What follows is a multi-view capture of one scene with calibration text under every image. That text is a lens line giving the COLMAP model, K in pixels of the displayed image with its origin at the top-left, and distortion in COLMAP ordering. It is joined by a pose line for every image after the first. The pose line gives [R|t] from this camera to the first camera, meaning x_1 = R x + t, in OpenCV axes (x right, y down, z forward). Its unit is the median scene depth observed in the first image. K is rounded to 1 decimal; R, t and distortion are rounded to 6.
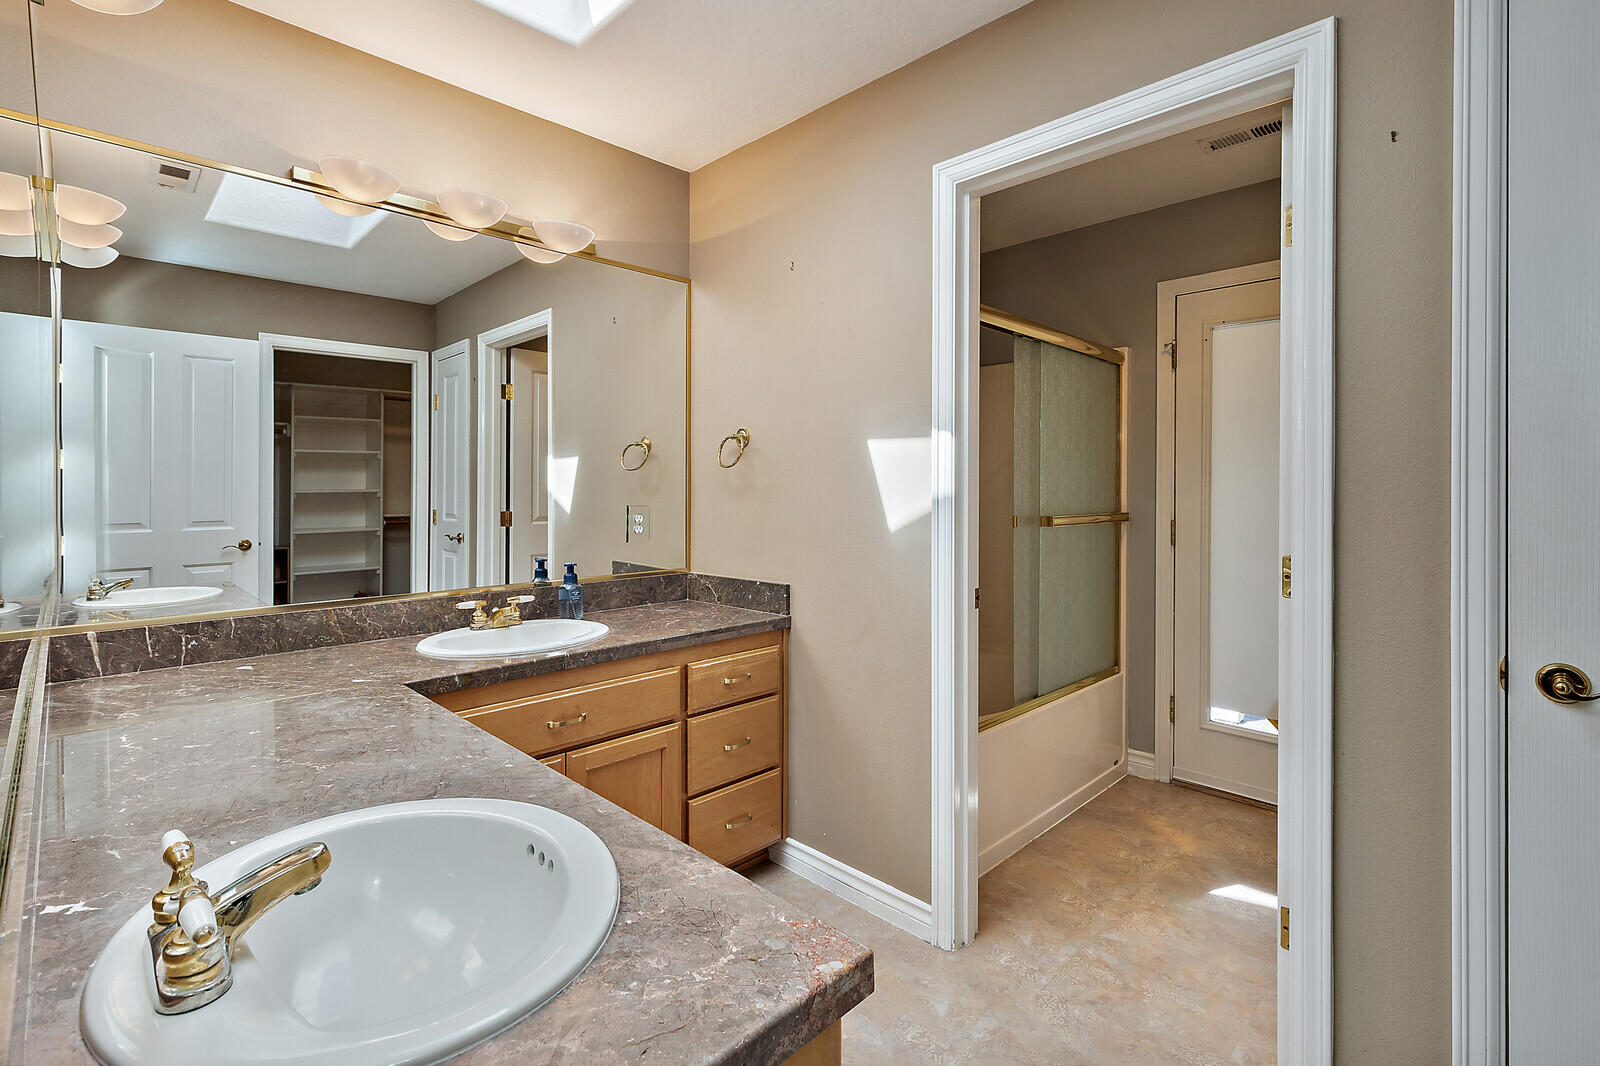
lens RADIAL K [[740.5, 0, 798.3], [0, 740.5, 498.9], [0, 0, 1]] dist [0.000995, 0.000331]
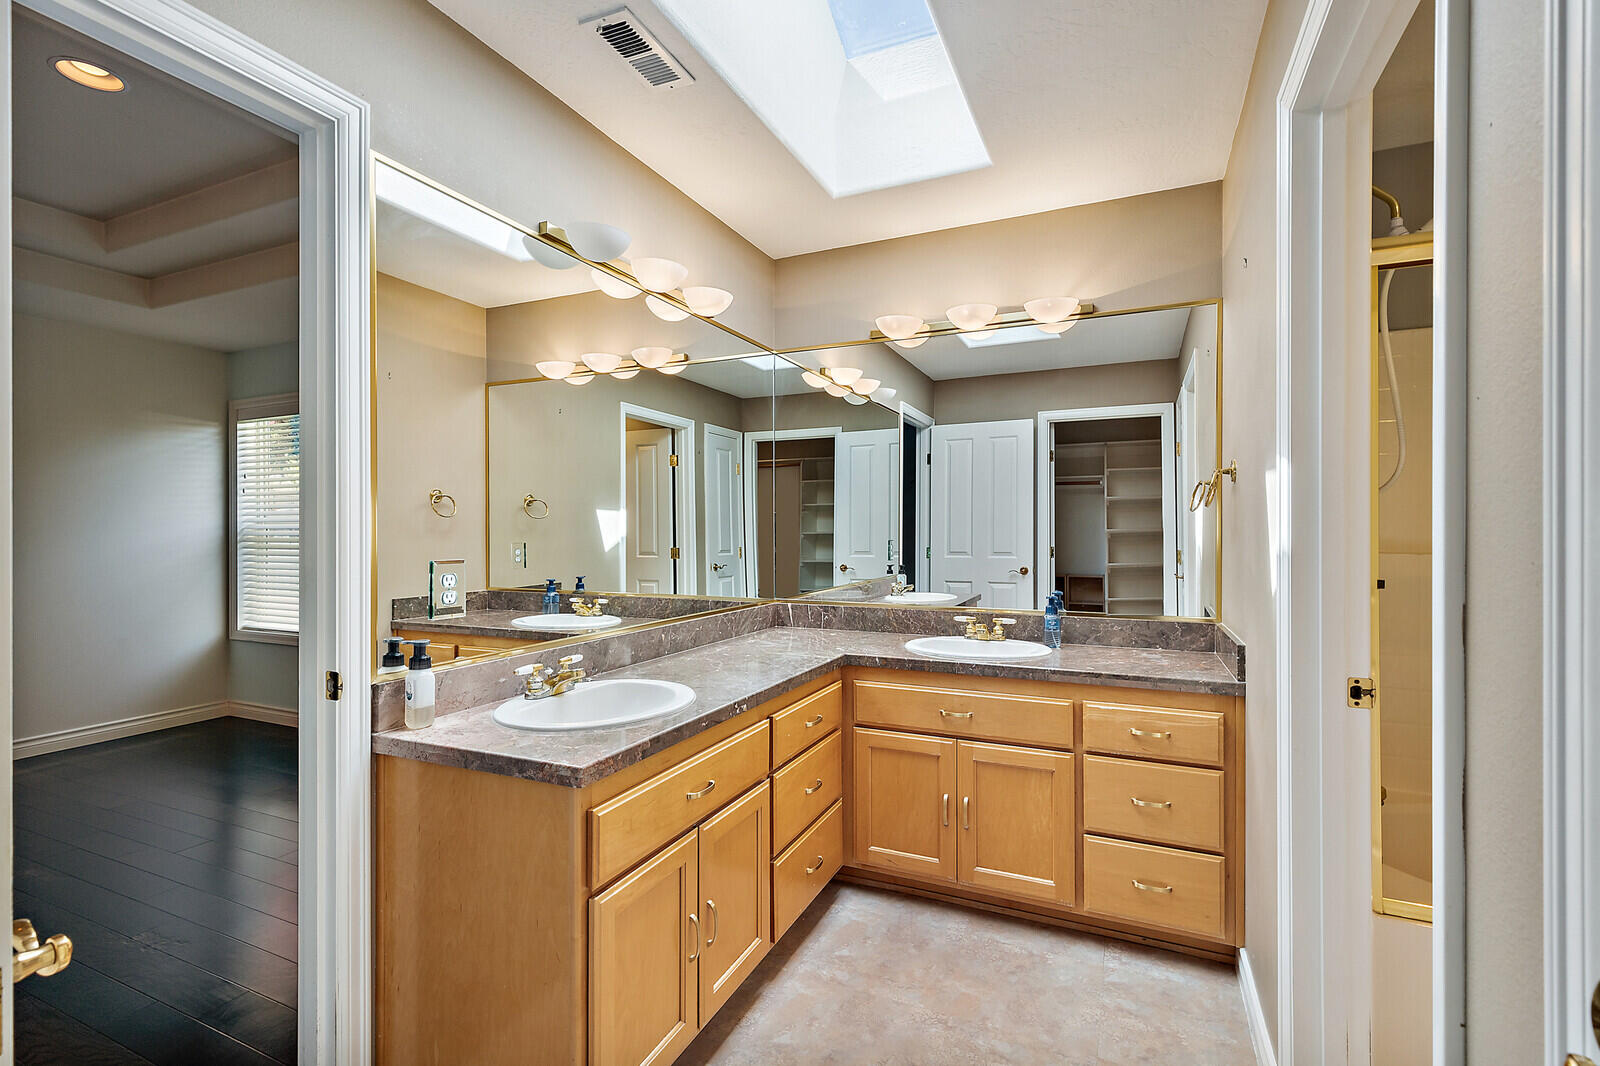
lens RADIAL K [[726.8, 0, 796.0], [0, 726.8, 539.4], [0, 0, 1]] dist [0.001360, 0.000388]
pose [[0.351668, 0.014135, -0.936018, 0.638534], [-0.013833, 0.999855, 0.009901, -0.006382], [0.936022, 0.009466, 0.351813, 0.260299]]
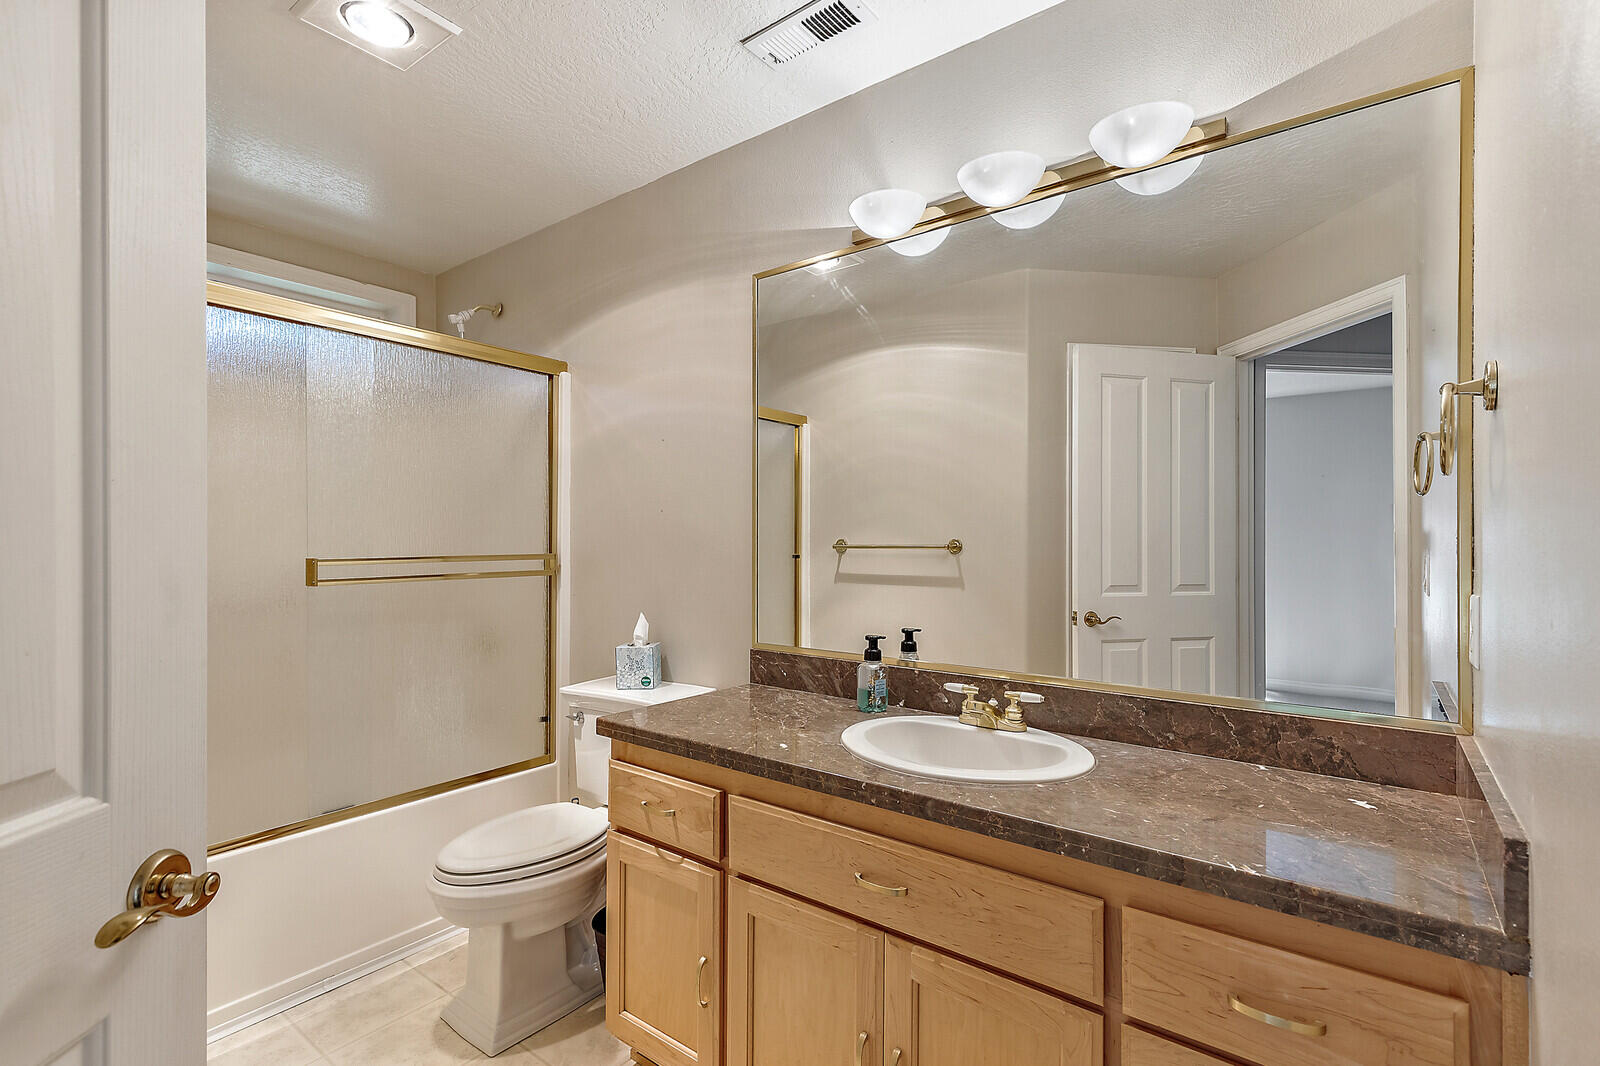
lens RADIAL K [[735.9, 0, 793.9], [0, 735.9, 538.1], [0, 0, 1]] dist [0.001550, -0.024849]
pose [[0.130321, 0.005319, -0.991458, 0.272956], [-0.007299, 0.999964, 0.004405, -0.011941], [0.991445, 0.006662, 0.130355, 0.714283]]
